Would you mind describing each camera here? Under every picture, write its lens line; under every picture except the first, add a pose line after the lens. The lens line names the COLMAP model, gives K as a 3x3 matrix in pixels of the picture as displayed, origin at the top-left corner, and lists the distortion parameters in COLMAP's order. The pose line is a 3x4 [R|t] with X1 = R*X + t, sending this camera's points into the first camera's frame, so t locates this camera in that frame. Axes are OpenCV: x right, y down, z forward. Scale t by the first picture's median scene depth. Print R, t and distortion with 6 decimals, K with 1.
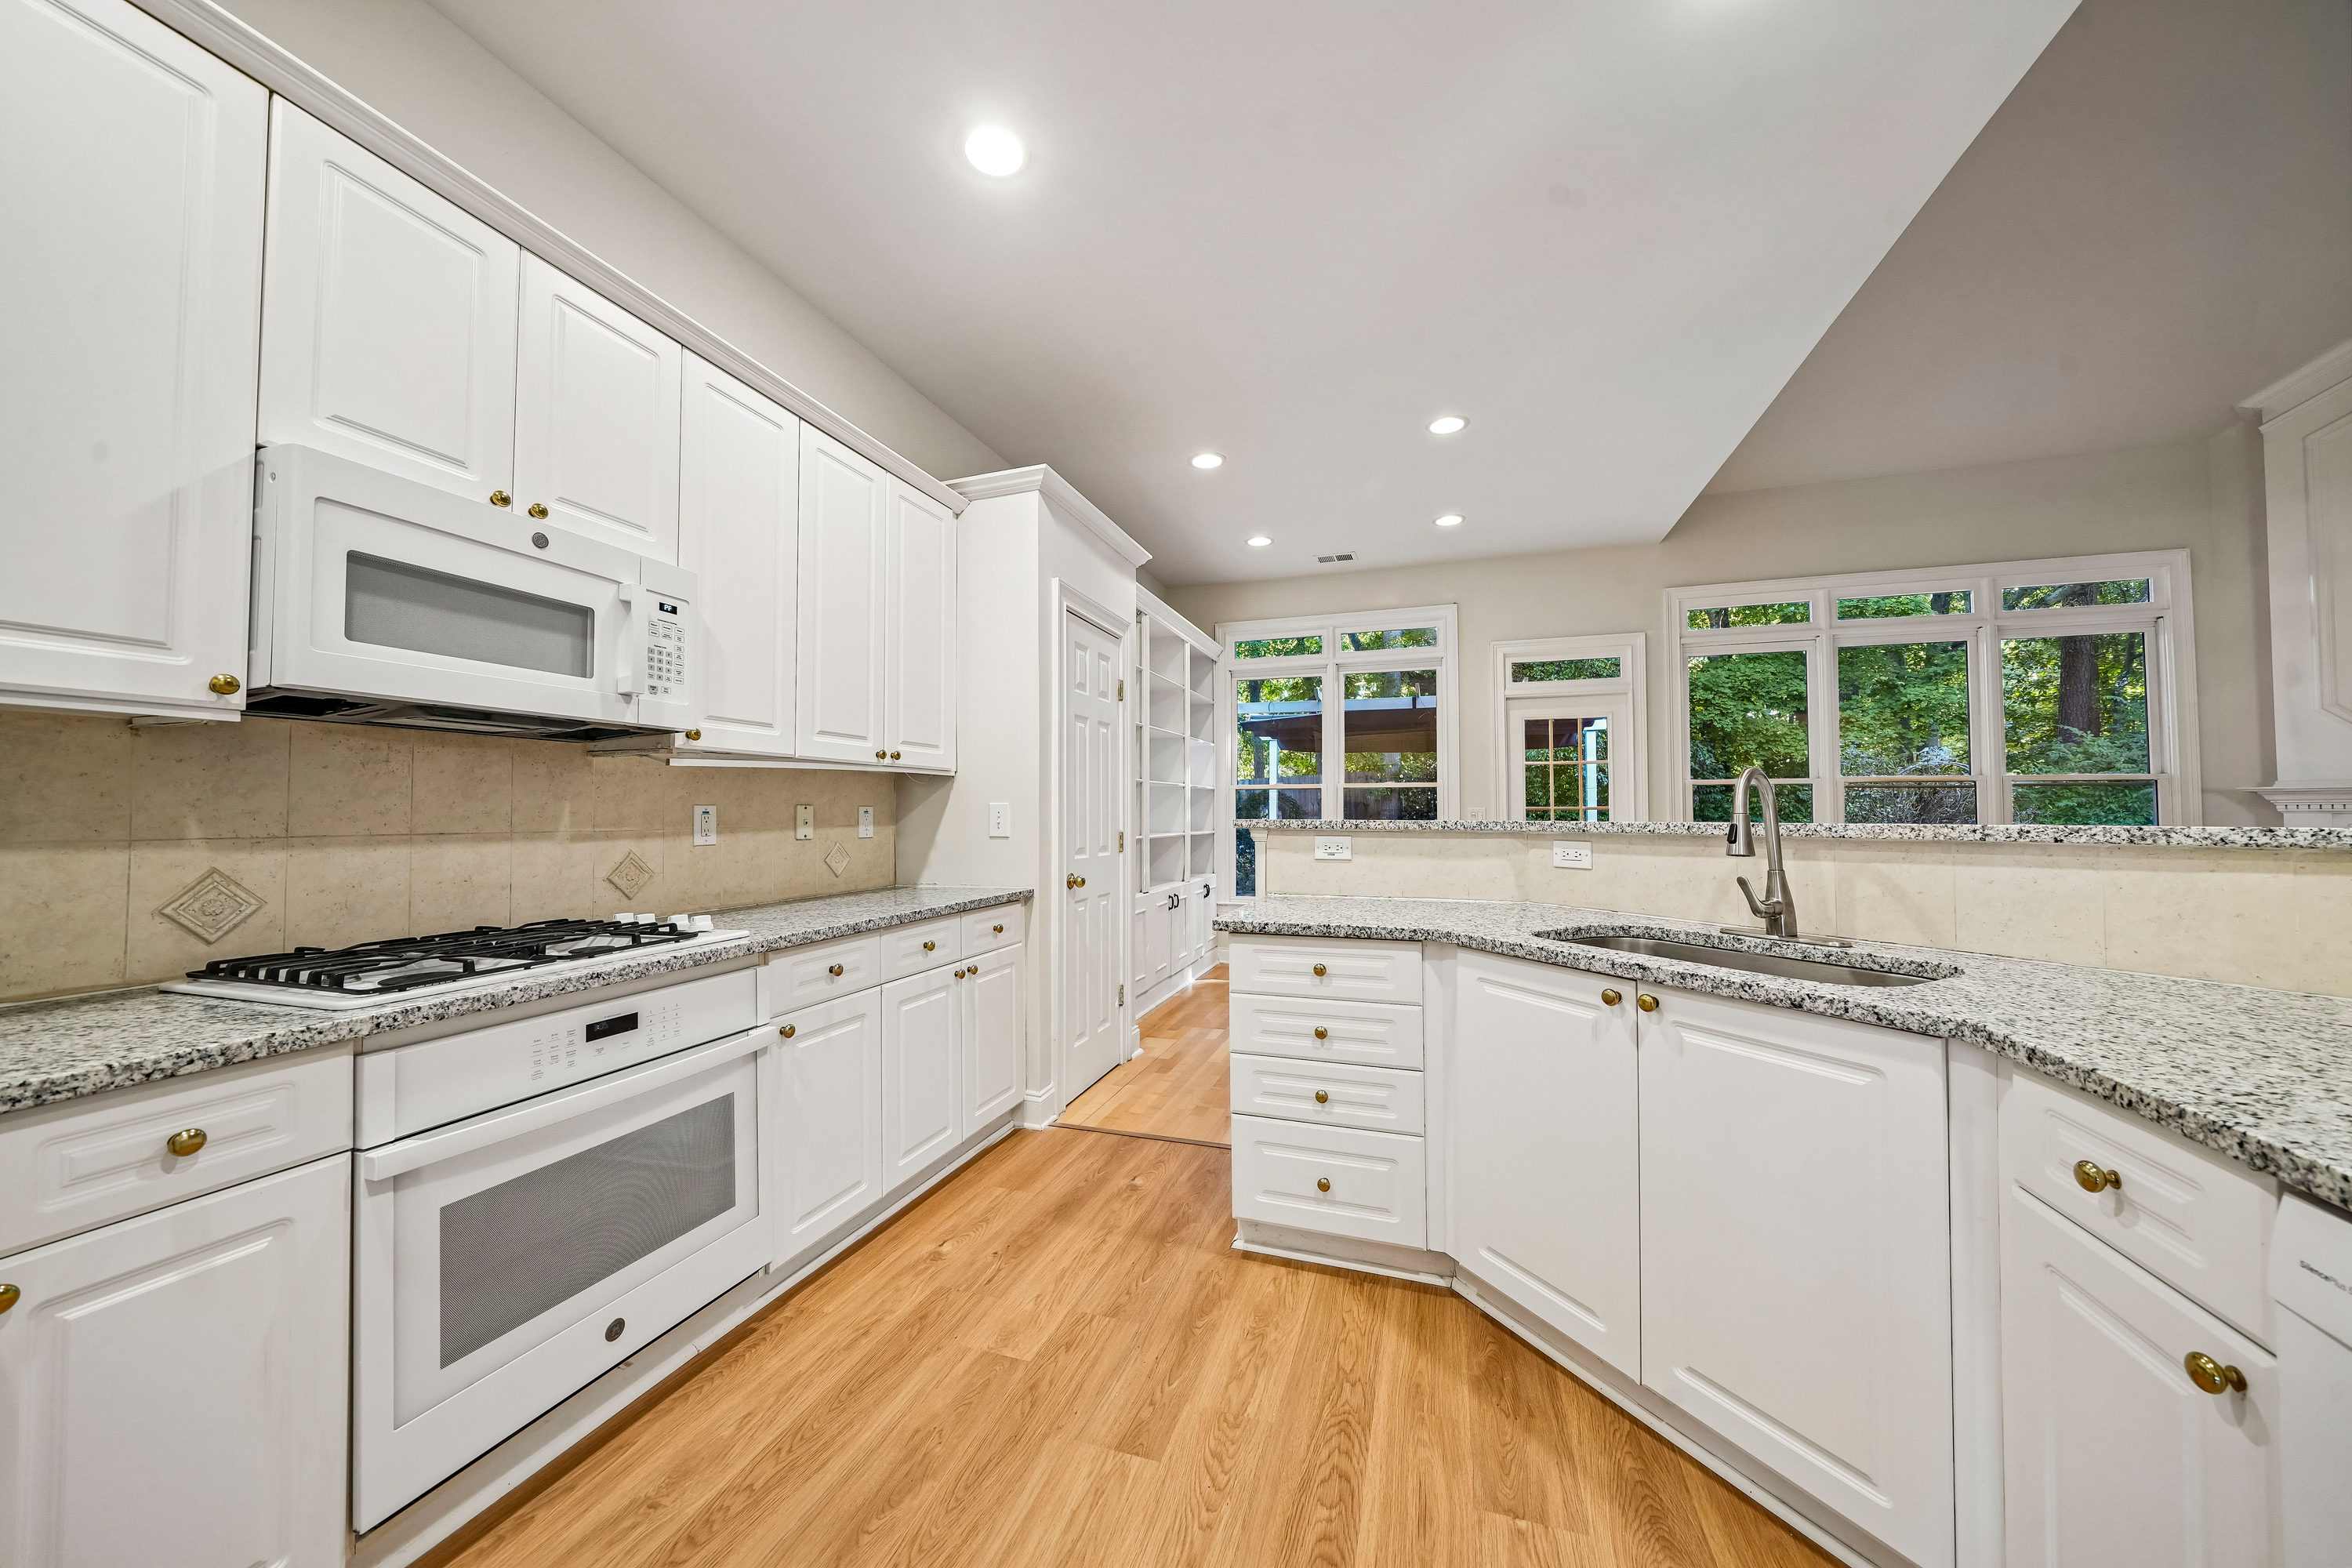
lens RADIAL K [[801.4, 0, 1174.3], [0, 801.4, 789.3], [0, 0, 1]] dist [-0.007481, 0.000942]
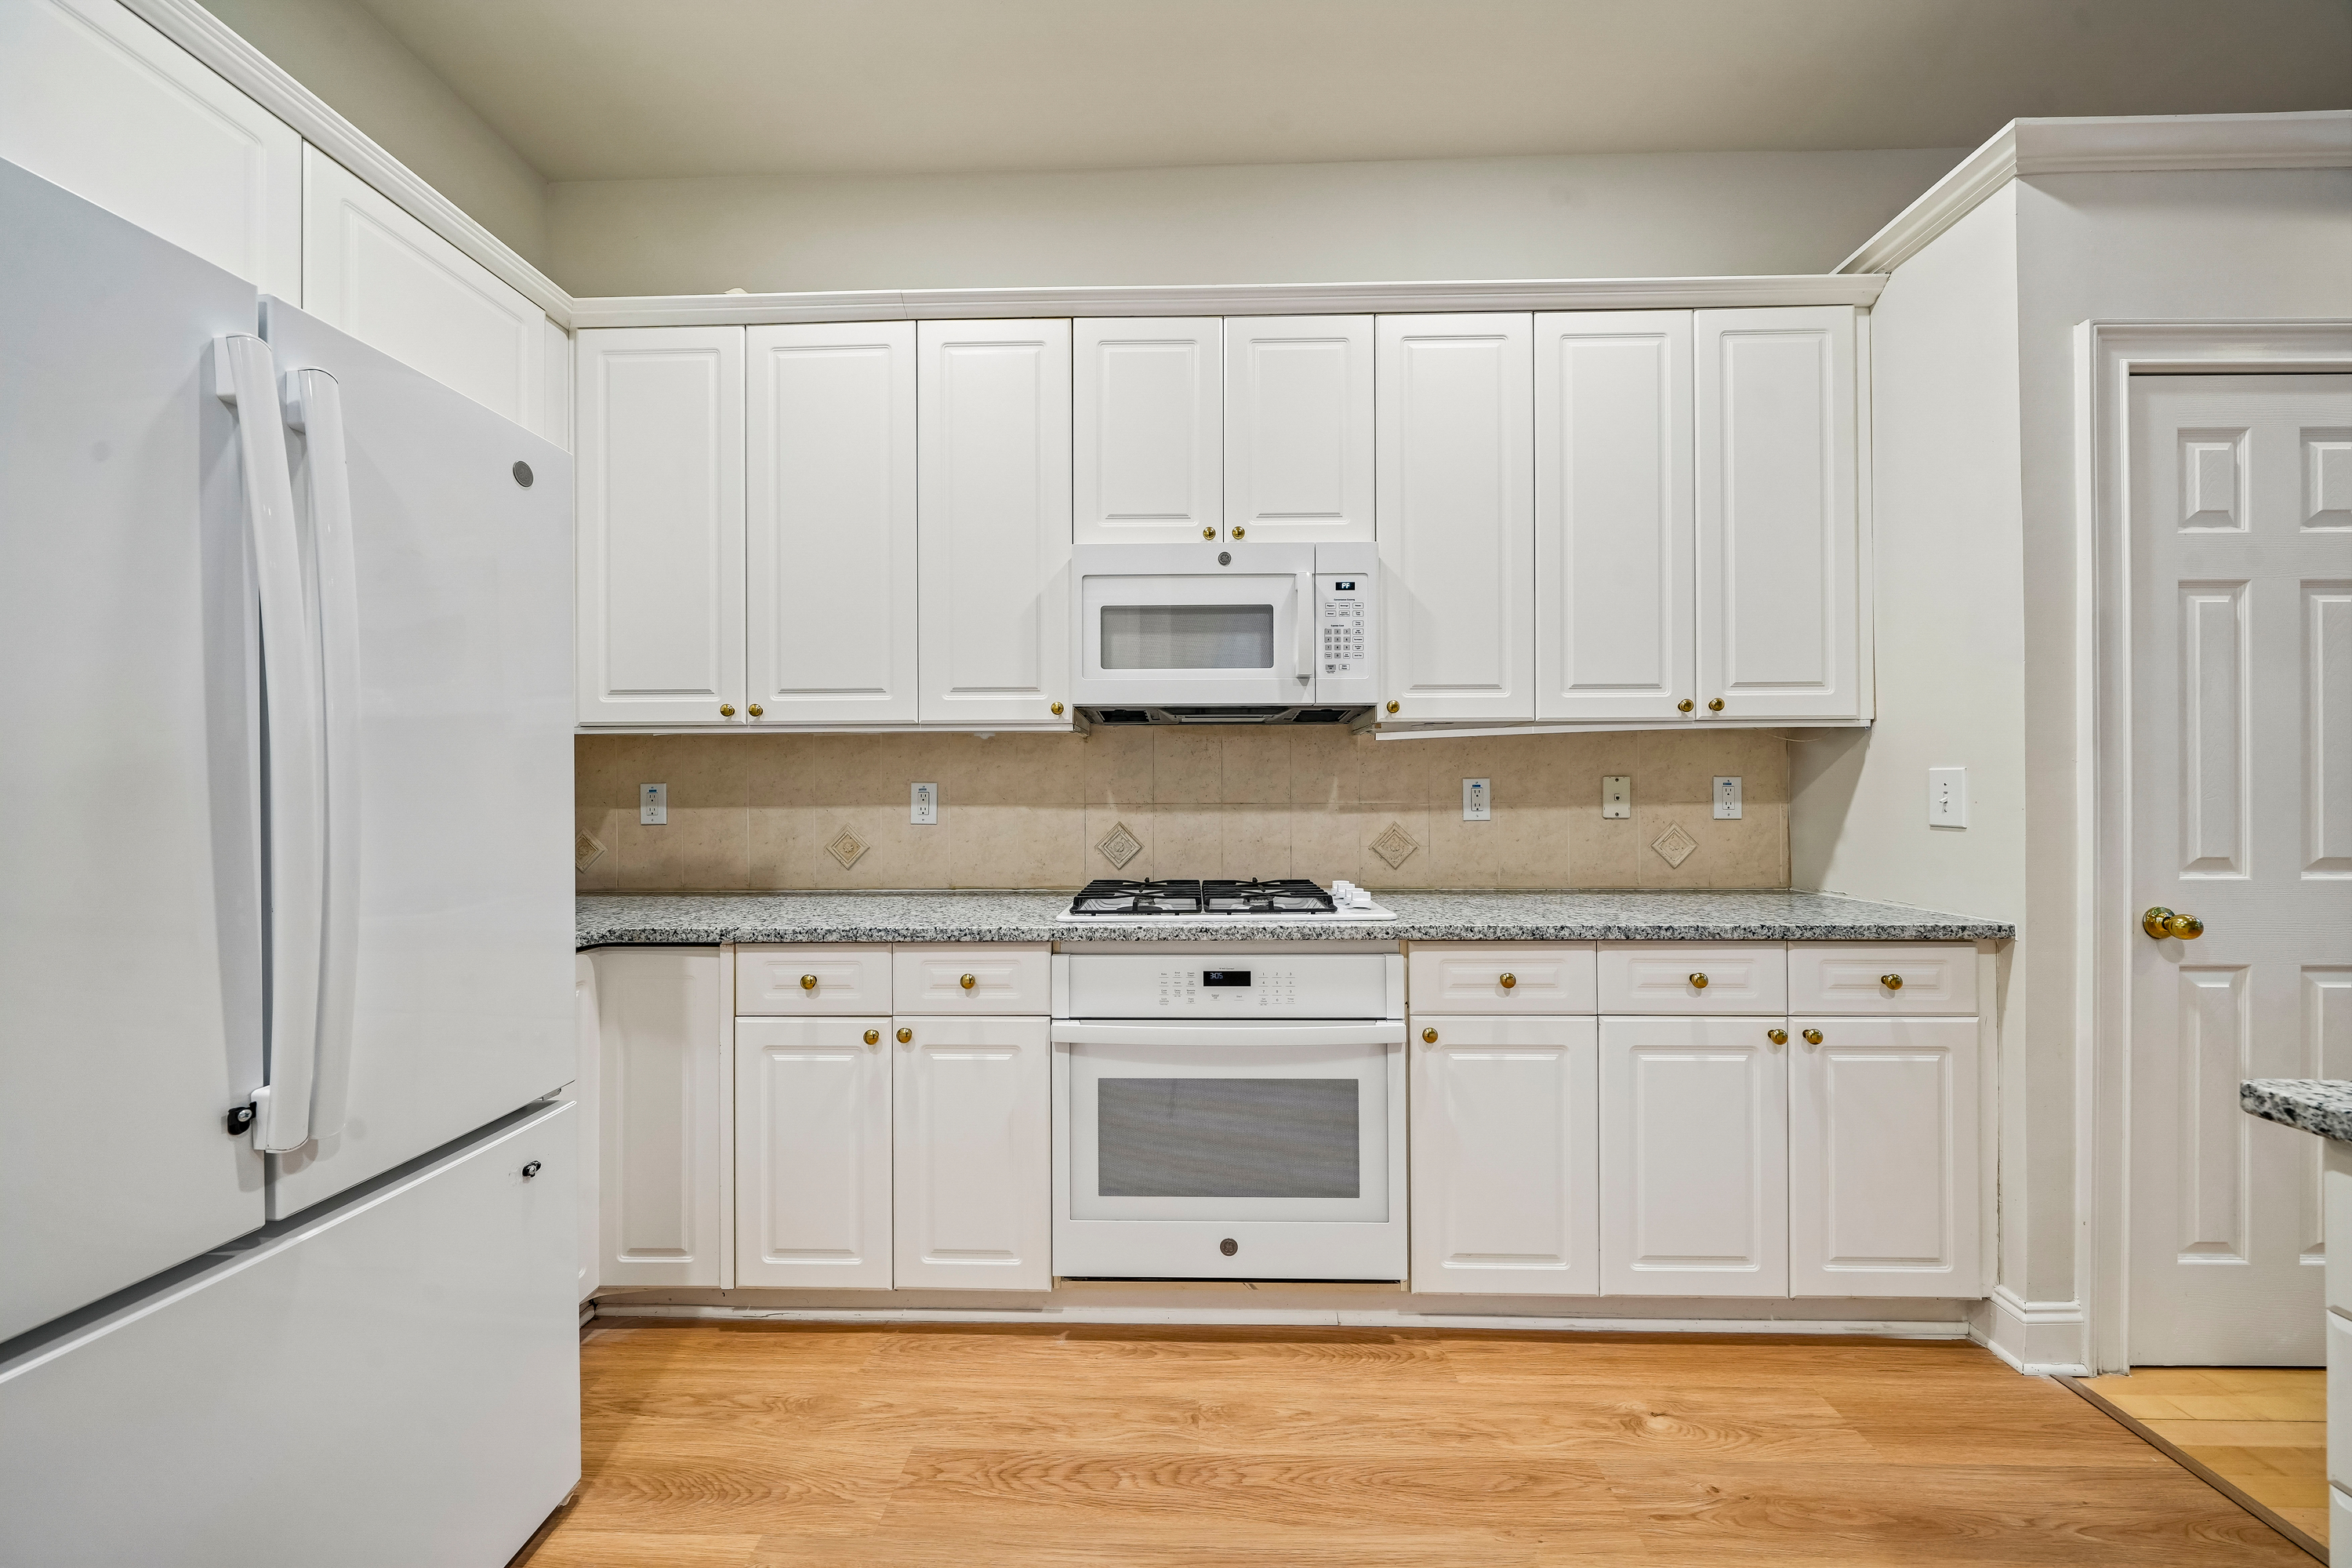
lens RADIAL K [[801.4, 0, 1177.6], [0, 801.4, 789.5], [0, 0, 1]] dist [-0.007481, 0.000942]
pose [[0.292098, 0.003439, -0.956382, 0.230933], [0.031108, 0.999430, 0.013095, 0.010171], [0.955882, -0.033577, 0.291825, 0.405879]]
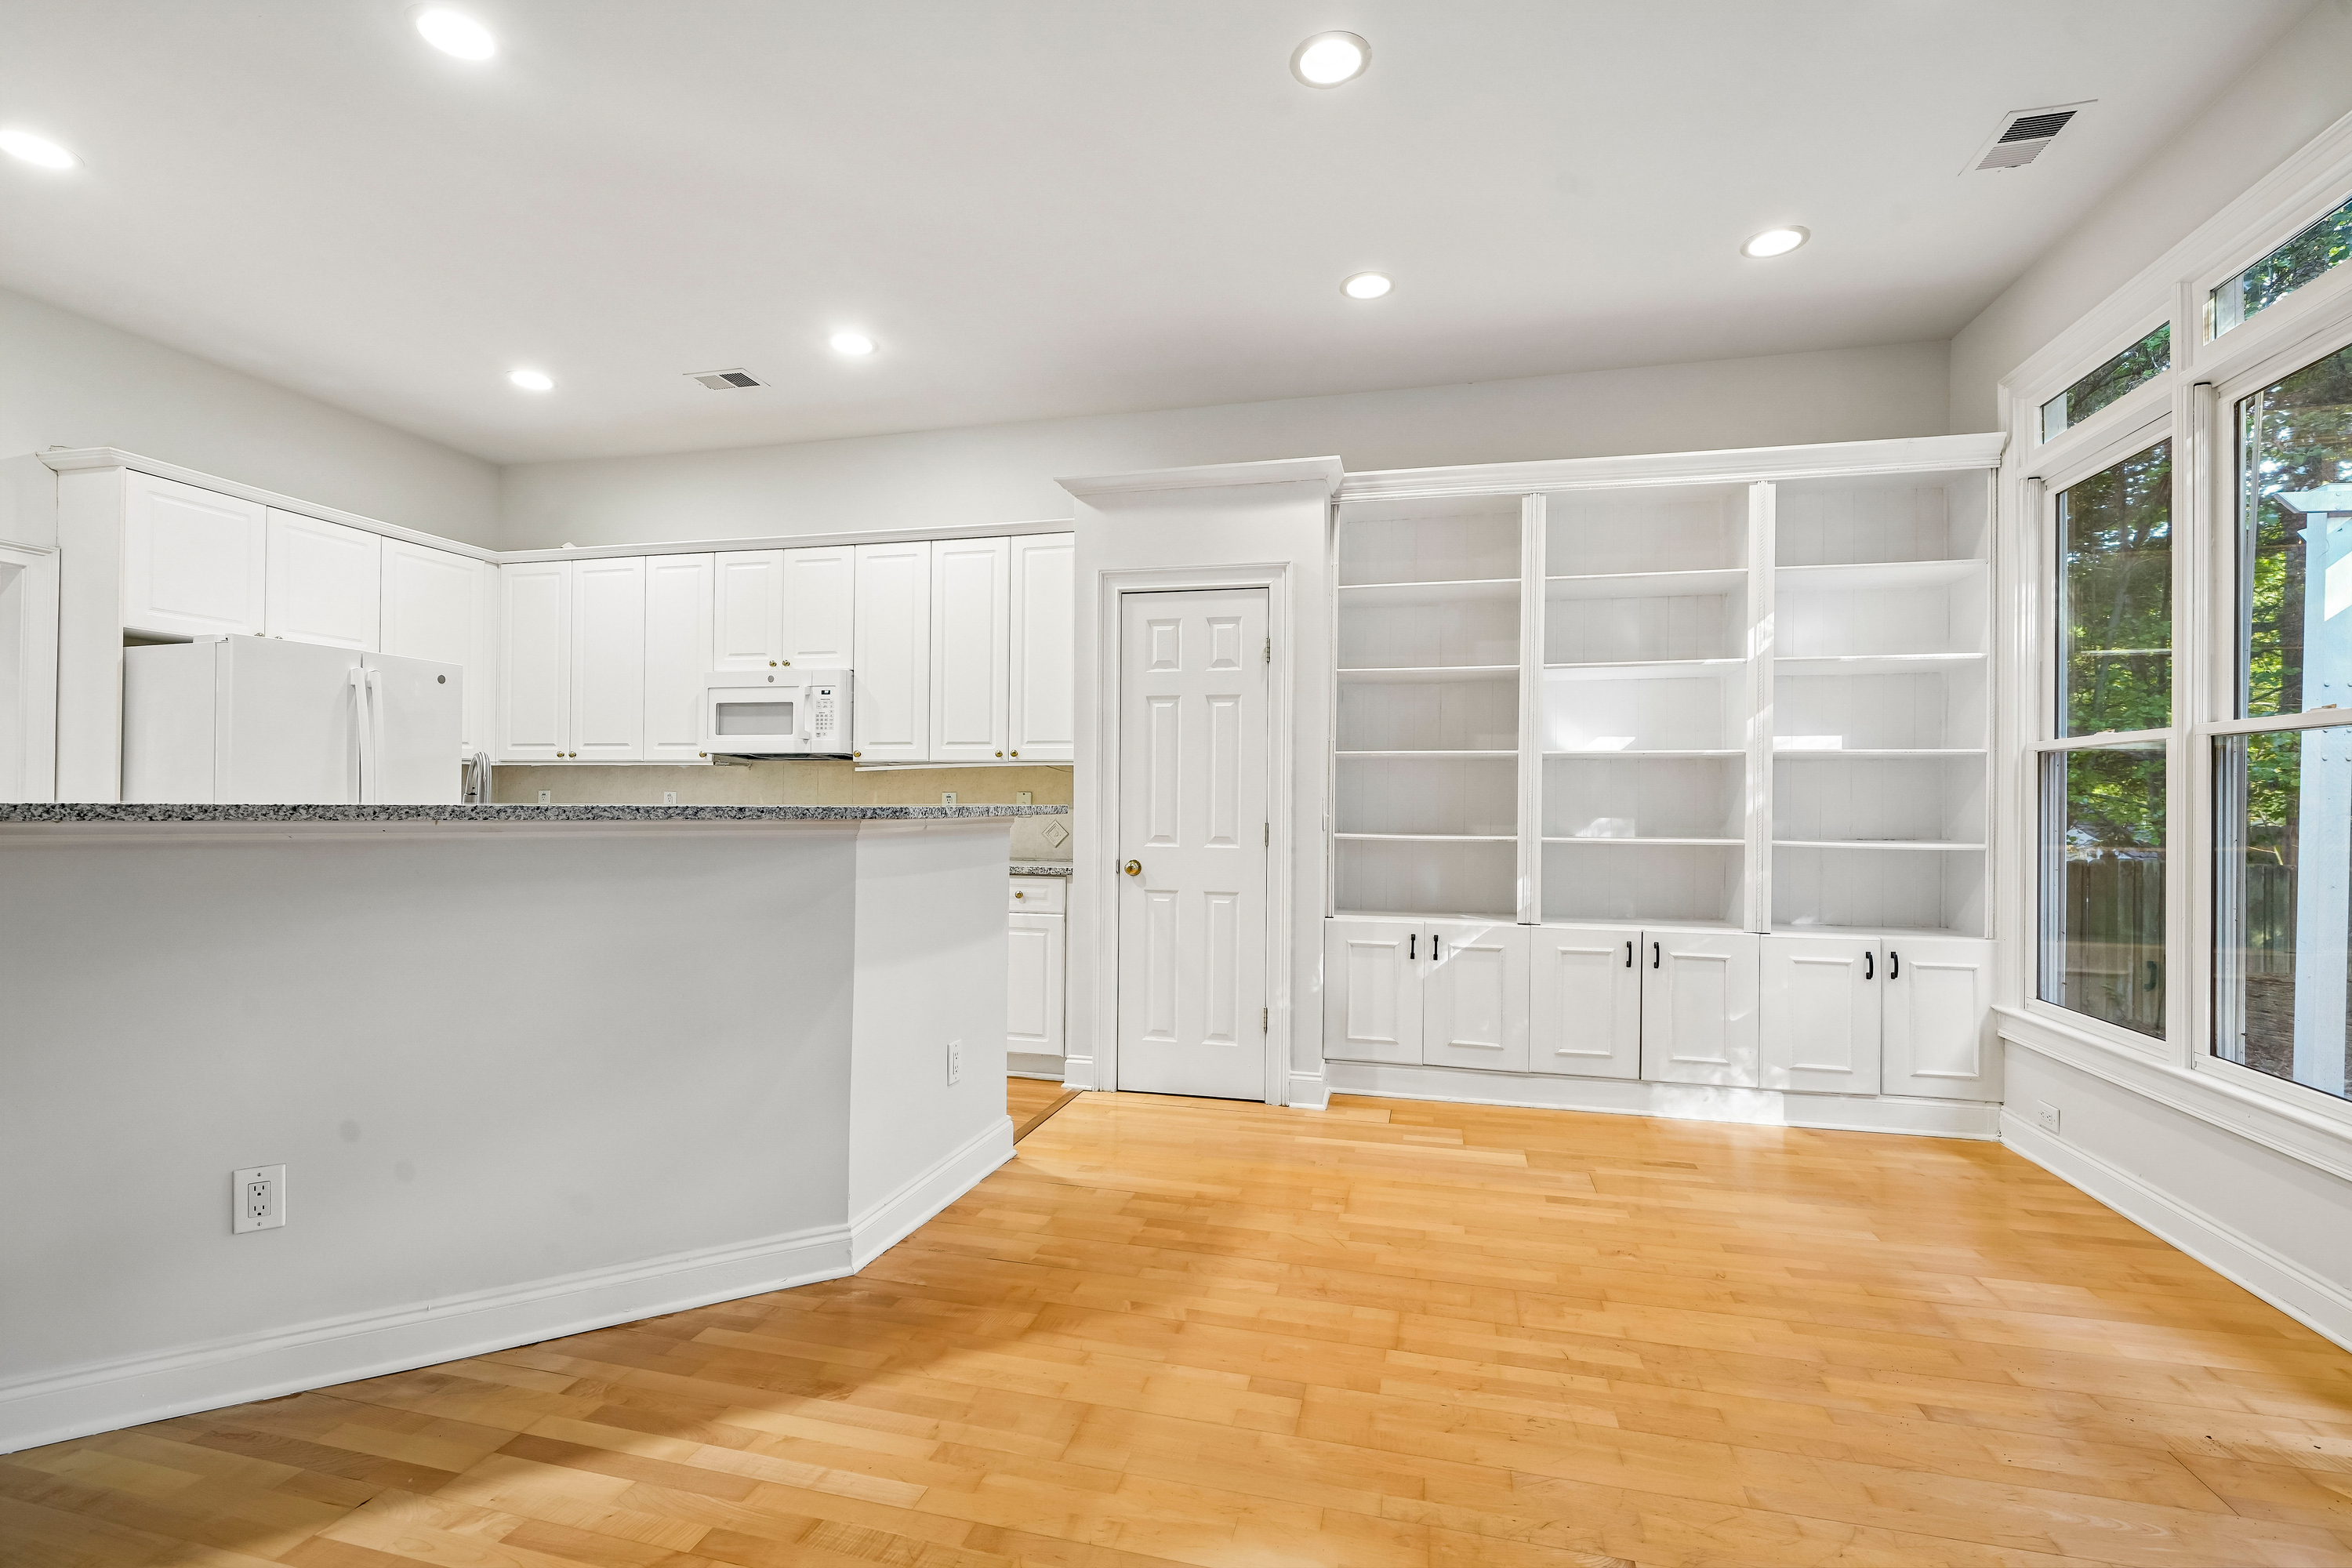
lens RADIAL K [[1056.5, 0, 1180.0], [0, 1056.5, 794.4], [0, 0, 1]] dist [-0.000415, -0.000368]
pose [[0.077037, -0.003839, -0.997021, 1.676026], [0.020494, 0.999787, -0.002267, 0.040617], [0.996818, -0.020259, 0.077099, 1.376520]]
